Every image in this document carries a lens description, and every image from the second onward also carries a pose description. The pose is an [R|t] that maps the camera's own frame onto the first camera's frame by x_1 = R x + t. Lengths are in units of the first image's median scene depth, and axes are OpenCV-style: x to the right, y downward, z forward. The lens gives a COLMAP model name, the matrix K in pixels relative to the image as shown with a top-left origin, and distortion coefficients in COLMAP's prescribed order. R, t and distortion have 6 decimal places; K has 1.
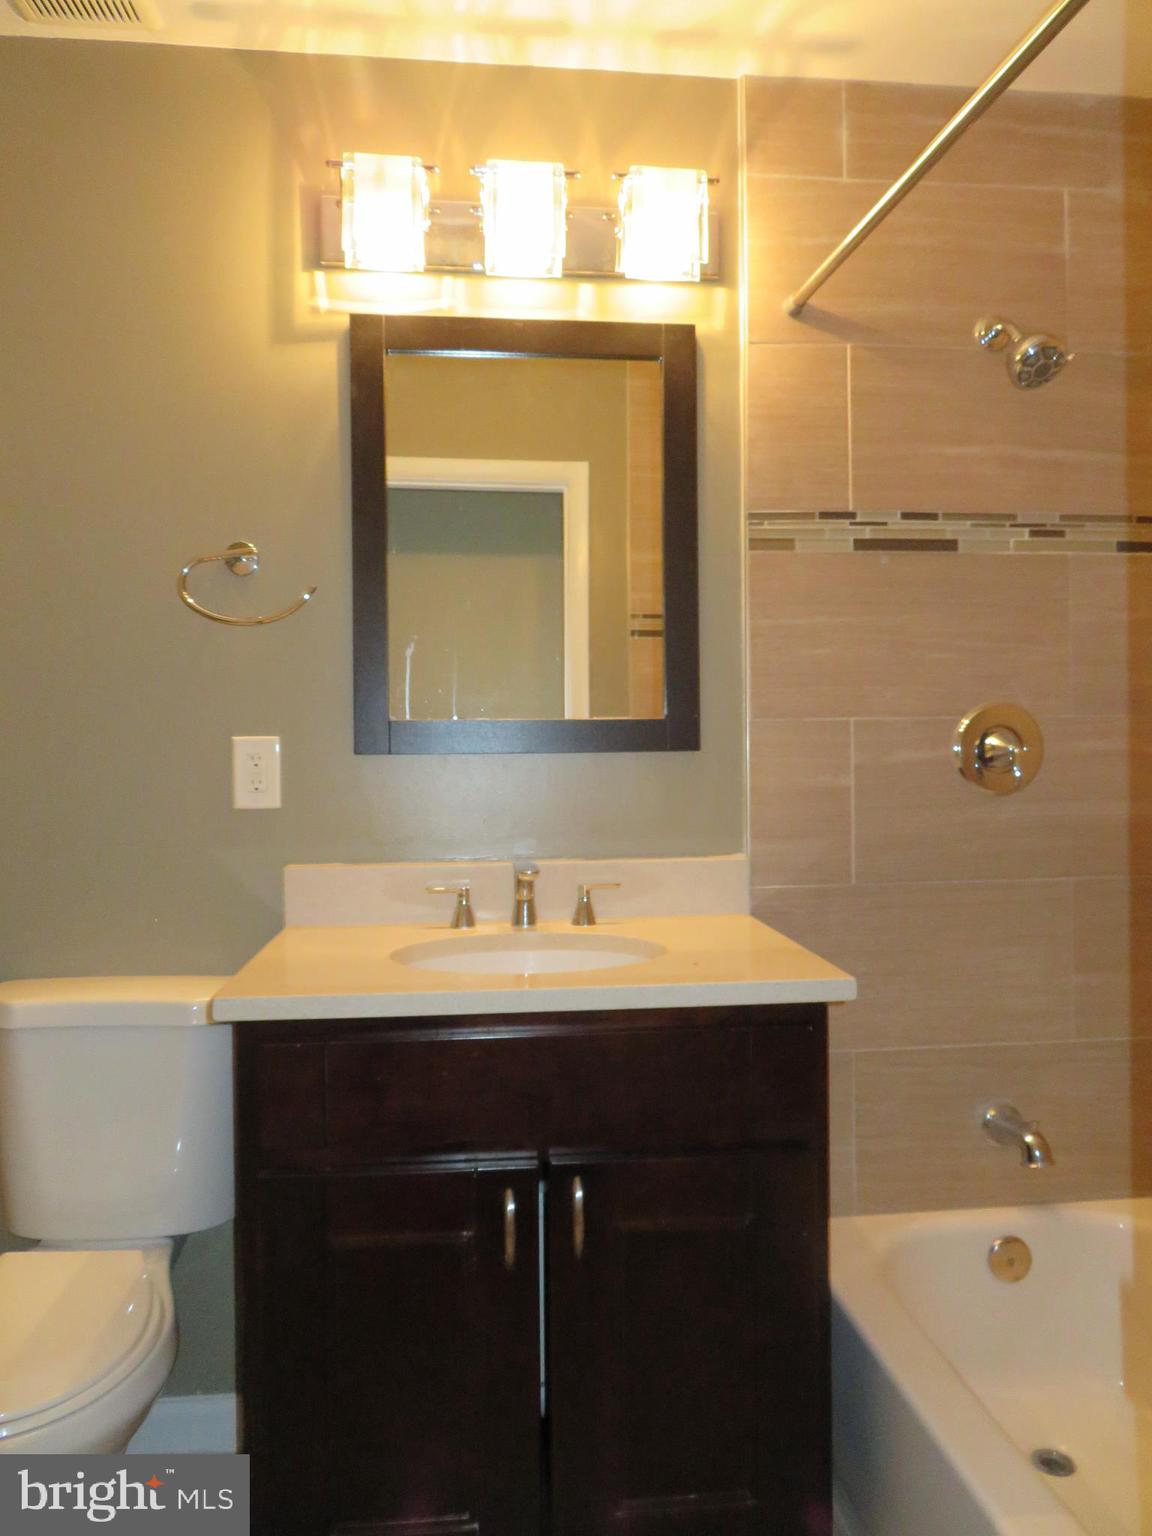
lens RADIAL K [[1083.6, 0, 568.8], [0, 1083.6, 760.5], [0, 0, 1]] dist [-0.014158, 0.007981]
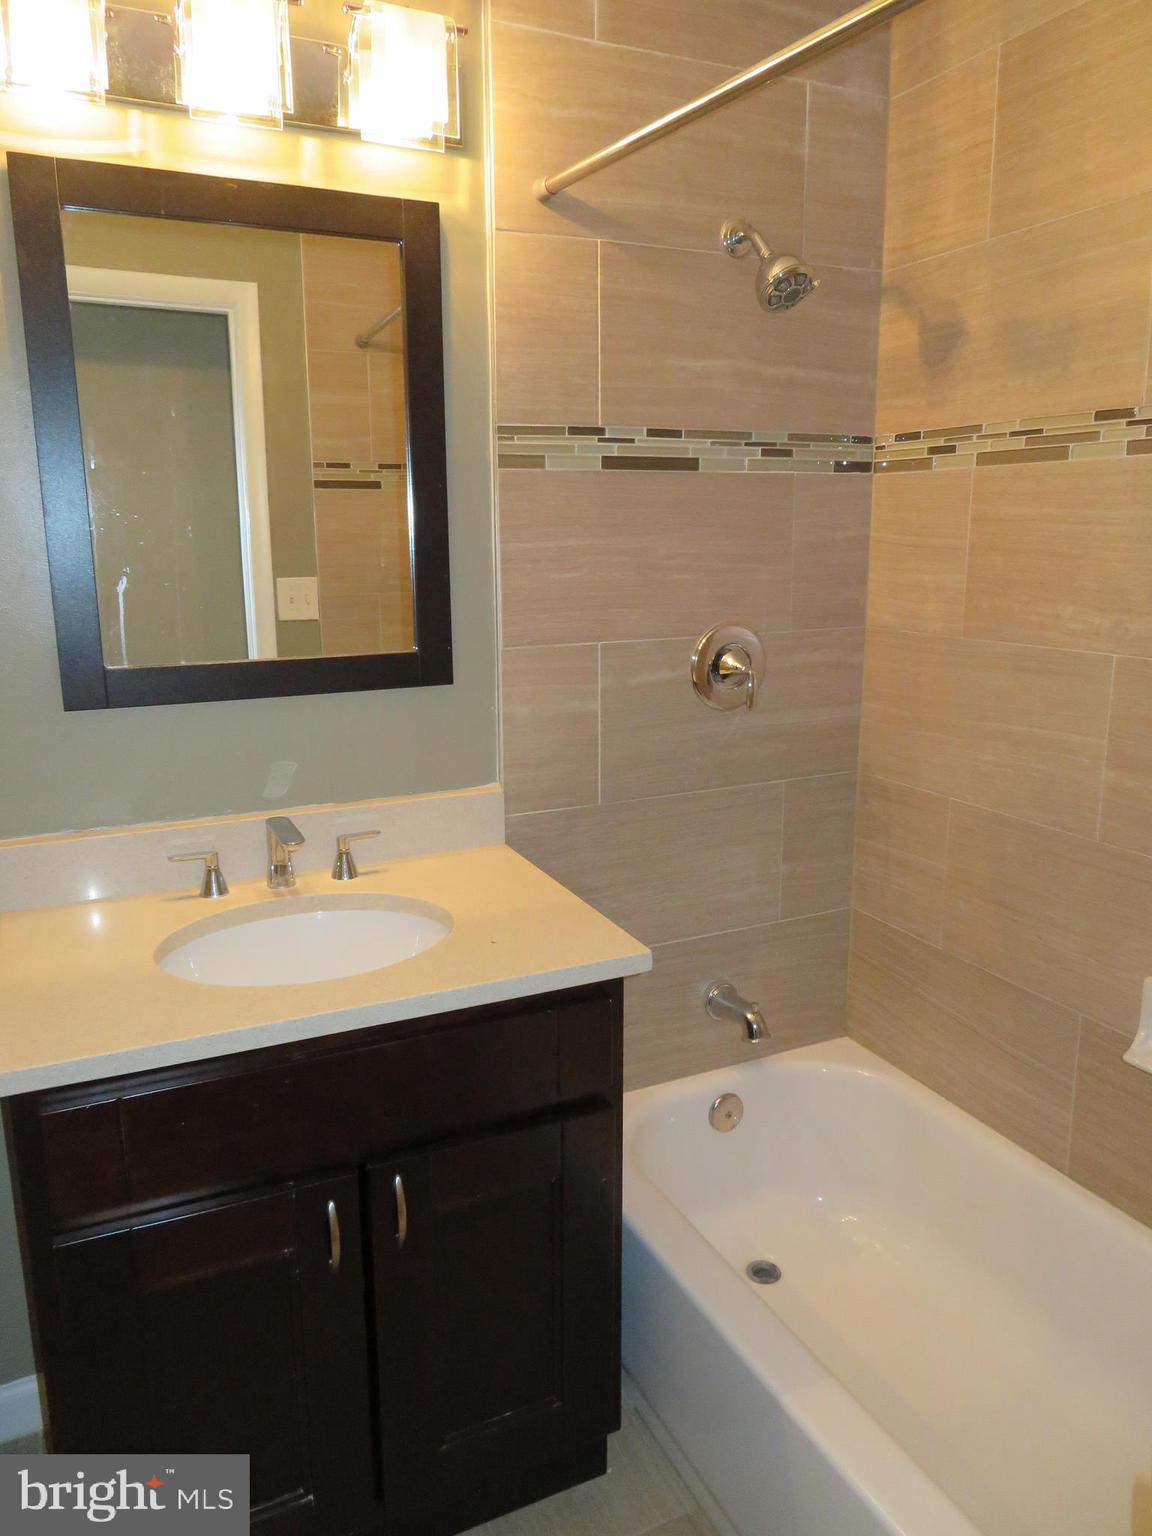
lens RADIAL K [[1083.6, 0, 580.3], [0, 1083.6, 779.2], [0, 0, 1]] dist [-0.014158, 0.007981]
pose [[0.943671, -0.067886, 0.323845, -0.088708], [-0.000262, 0.978574, 0.205897, -0.123462], [-0.330884, -0.194384, 0.923434, 0.058822]]
